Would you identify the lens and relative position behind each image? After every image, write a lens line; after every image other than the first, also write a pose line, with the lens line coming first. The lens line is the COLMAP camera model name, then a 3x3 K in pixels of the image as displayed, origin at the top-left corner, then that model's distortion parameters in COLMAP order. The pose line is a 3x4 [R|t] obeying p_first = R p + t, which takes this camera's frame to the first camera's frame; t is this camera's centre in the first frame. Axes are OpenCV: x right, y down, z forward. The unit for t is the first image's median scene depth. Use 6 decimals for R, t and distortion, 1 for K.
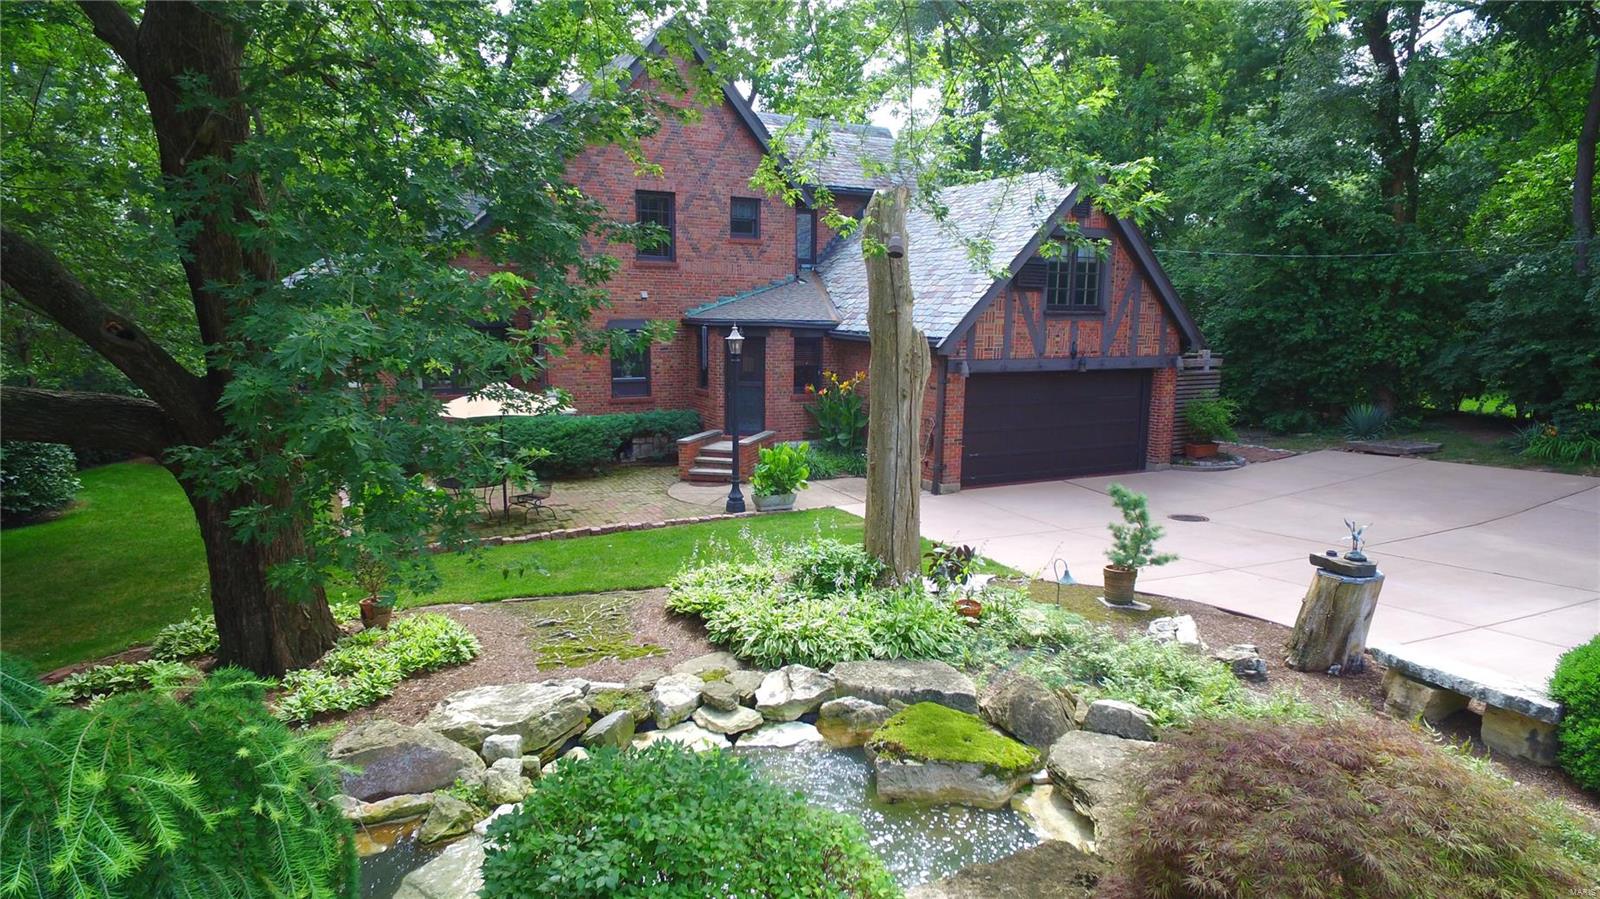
lens RADIAL K [[932.9, 0, 801.4], [0, 932.9, 452.2], [0, 0, 1]] dist [0.001563, 0.000439]
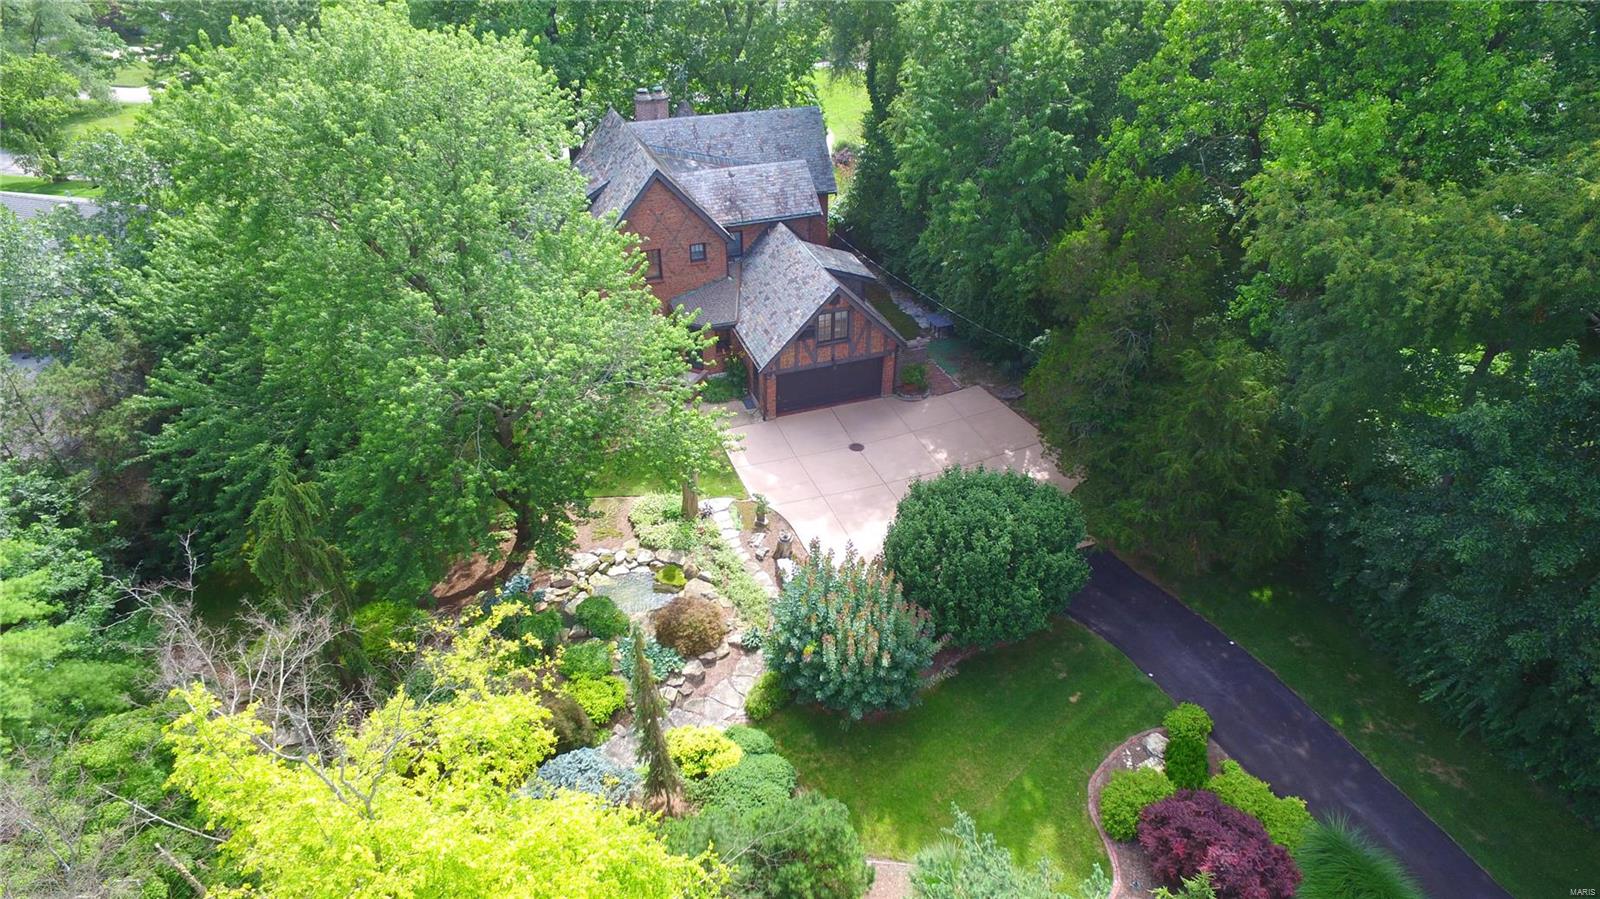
lens RADIAL K [[932.9, 0, 797.9], [0, 932.9, 453.5], [0, 0, 1]] dist [0.001563, 0.000439]
pose [[0.989909, 0.075824, -0.119709, 0.508683], [-0.014225, 0.893699, 0.448442, -0.927274], [0.140987, -0.442214, 0.885759, -1.103488]]
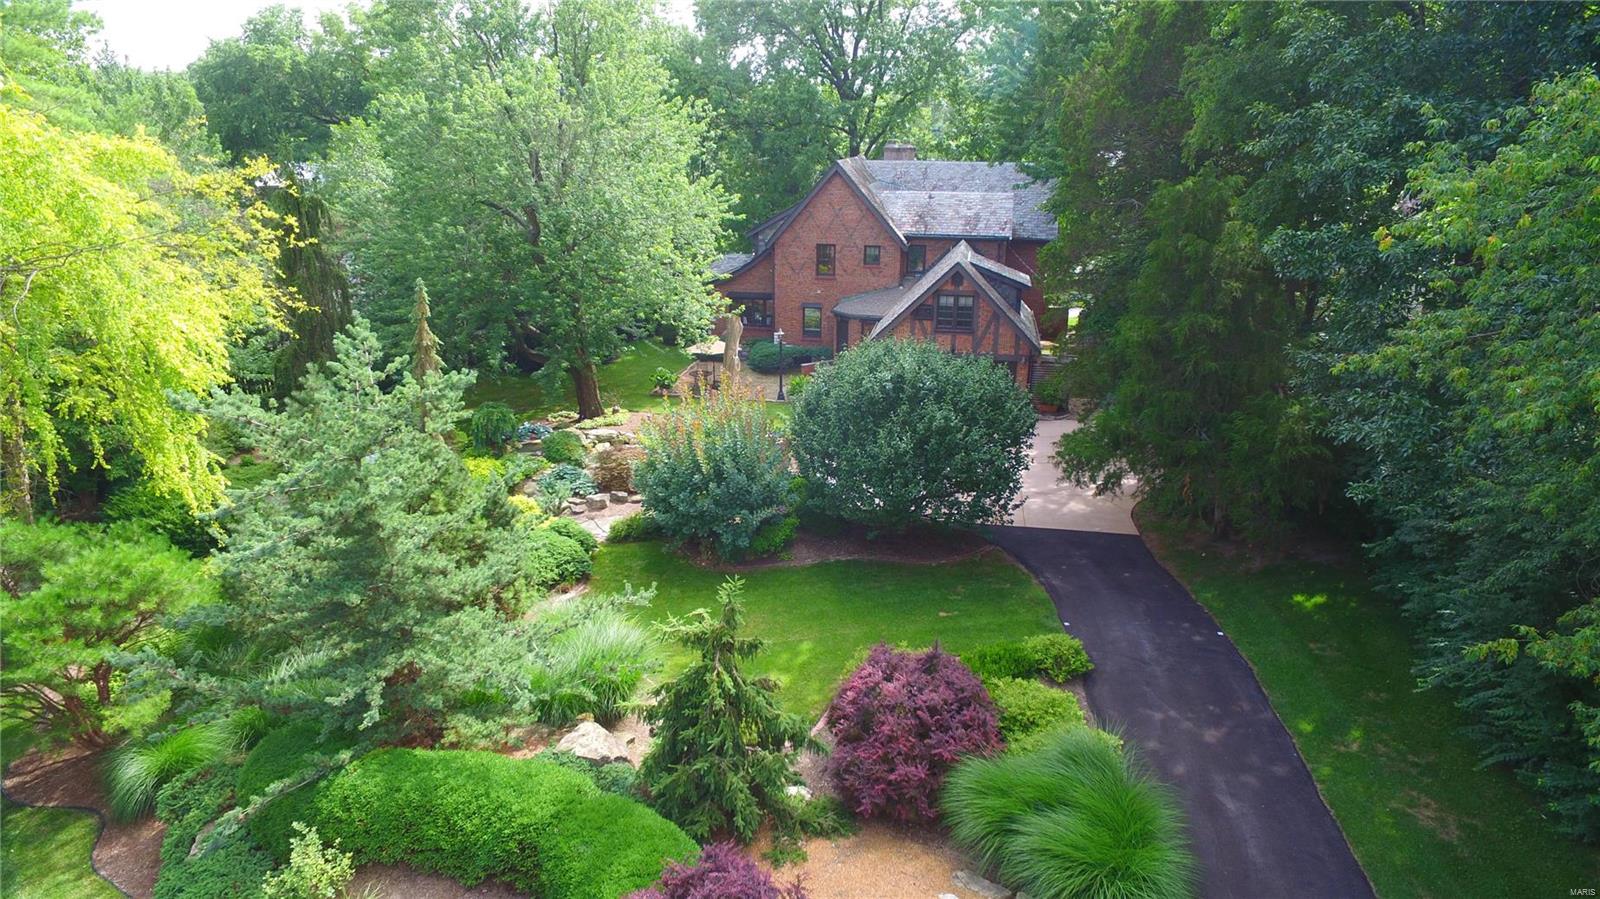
lens RADIAL K [[932.9, 0, 794.3], [0, 932.9, 445.4], [0, 0, 1]] dist [0.001563, 0.000439]
pose [[0.772376, 0.196490, -0.604009, 1.348732], [-0.092880, 0.975665, 0.198624, -0.286457], [0.628338, -0.097312, 0.771830, -0.850999]]
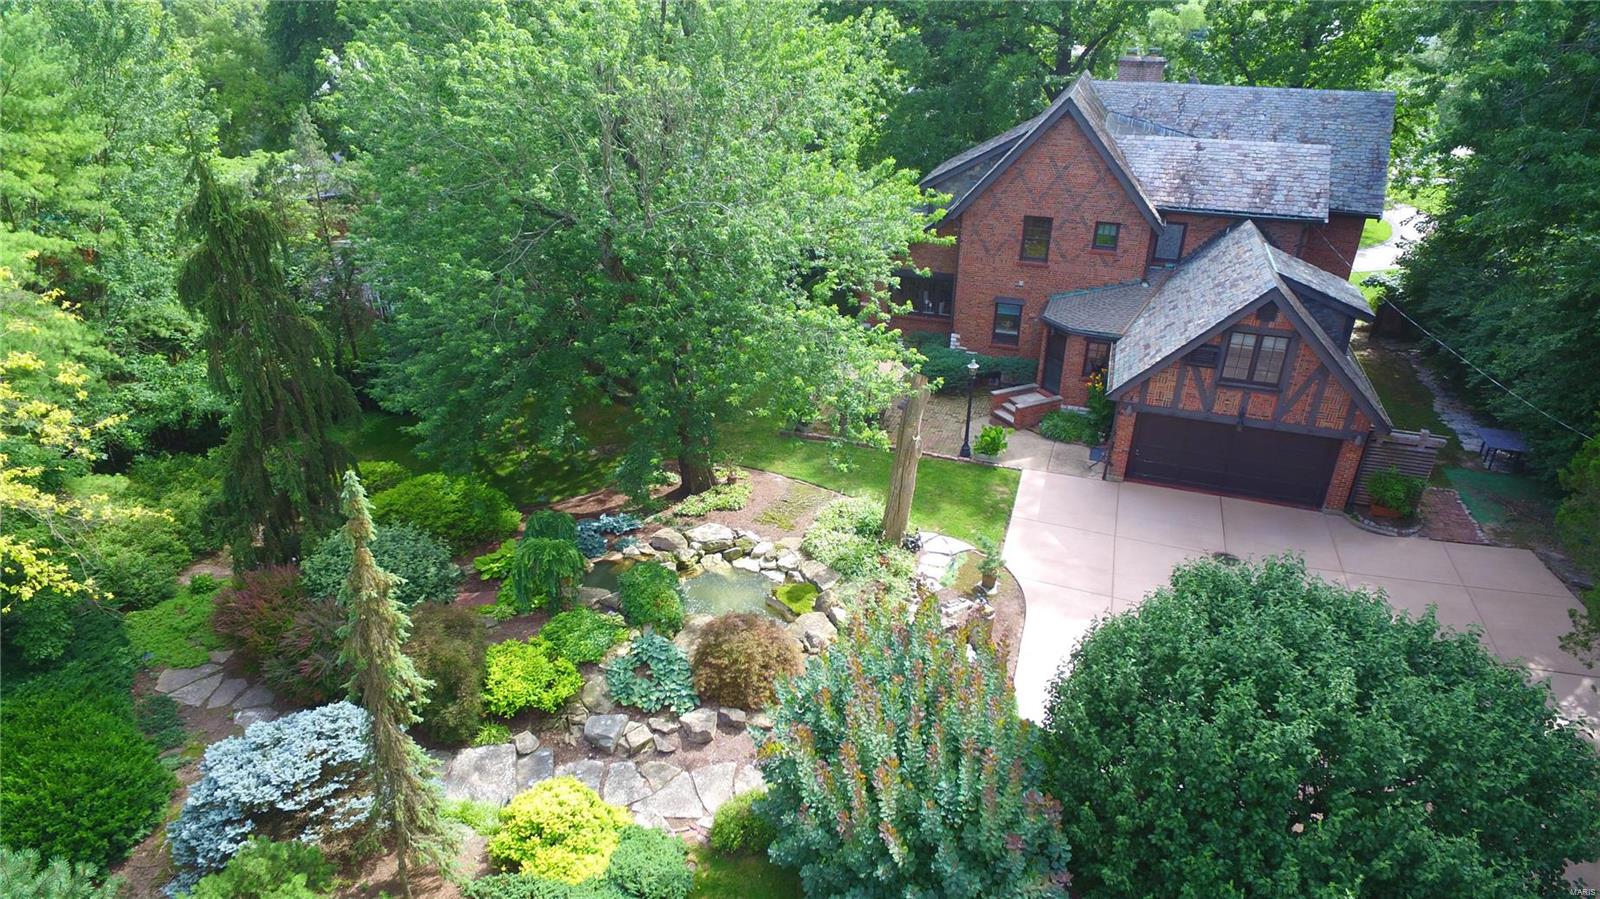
lens RADIAL K [[932.9, 0, 799.0], [0, 932.9, 452.5], [0, 0, 1]] dist [0.001563, 0.000439]
pose [[0.684916, 0.324774, -0.652236, 0.776795], [-0.110121, 0.931022, 0.347954, -0.468928], [0.720252, -0.166495, 0.673436, -0.386931]]
